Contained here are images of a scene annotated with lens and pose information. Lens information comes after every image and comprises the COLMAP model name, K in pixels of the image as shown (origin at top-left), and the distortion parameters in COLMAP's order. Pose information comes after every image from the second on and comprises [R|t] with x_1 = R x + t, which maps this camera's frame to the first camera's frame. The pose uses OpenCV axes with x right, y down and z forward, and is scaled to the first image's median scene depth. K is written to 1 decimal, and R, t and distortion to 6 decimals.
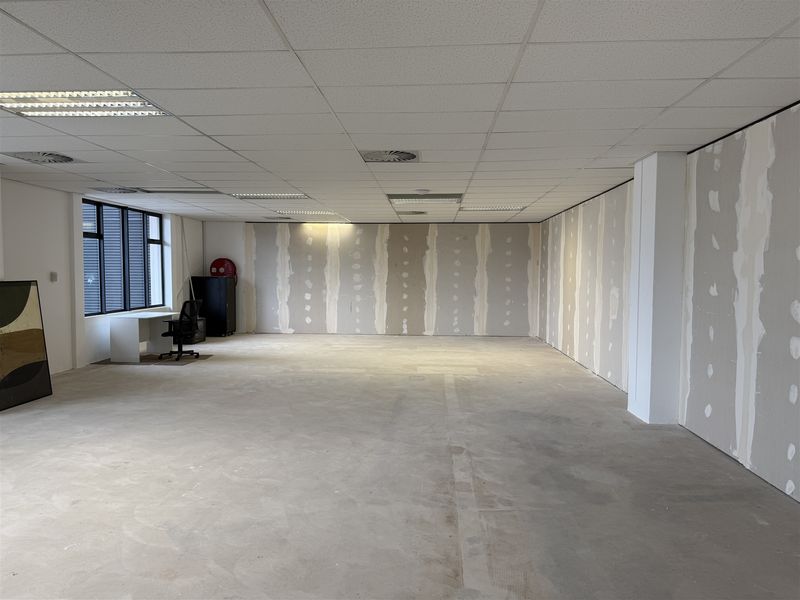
lens RADIAL K [[566.6, 0, 397.6], [0, 566.6, 303.1], [0, 0, 1]] dist [0.107730, -0.152507]
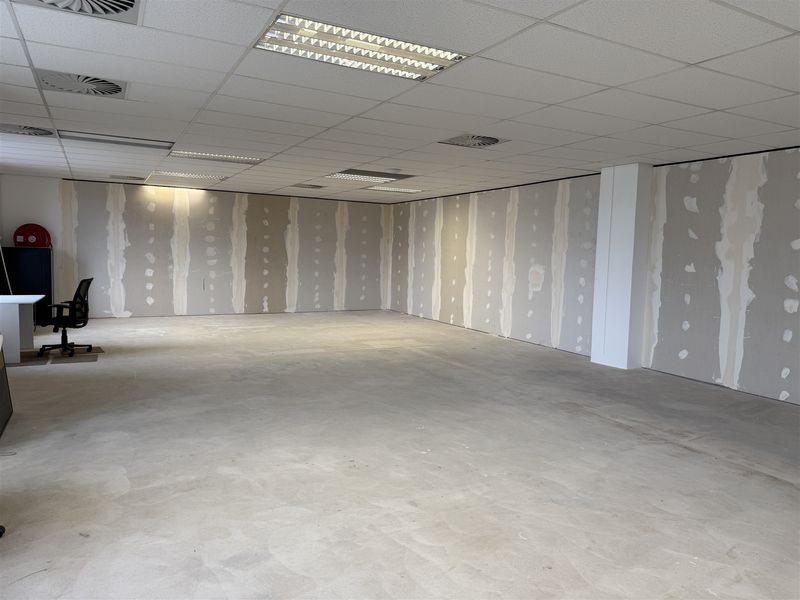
lens RADIAL K [[566.6, 0, 397.6], [0, 566.6, 303.1], [0, 0, 1]] dist [0.107730, -0.152507]
pose [[0.840800, -0.033012, 0.540338, -0.321604], [0.008529, 0.998823, 0.047751, -0.004288], [-0.541279, -0.035540, 0.840092, 0.080468]]
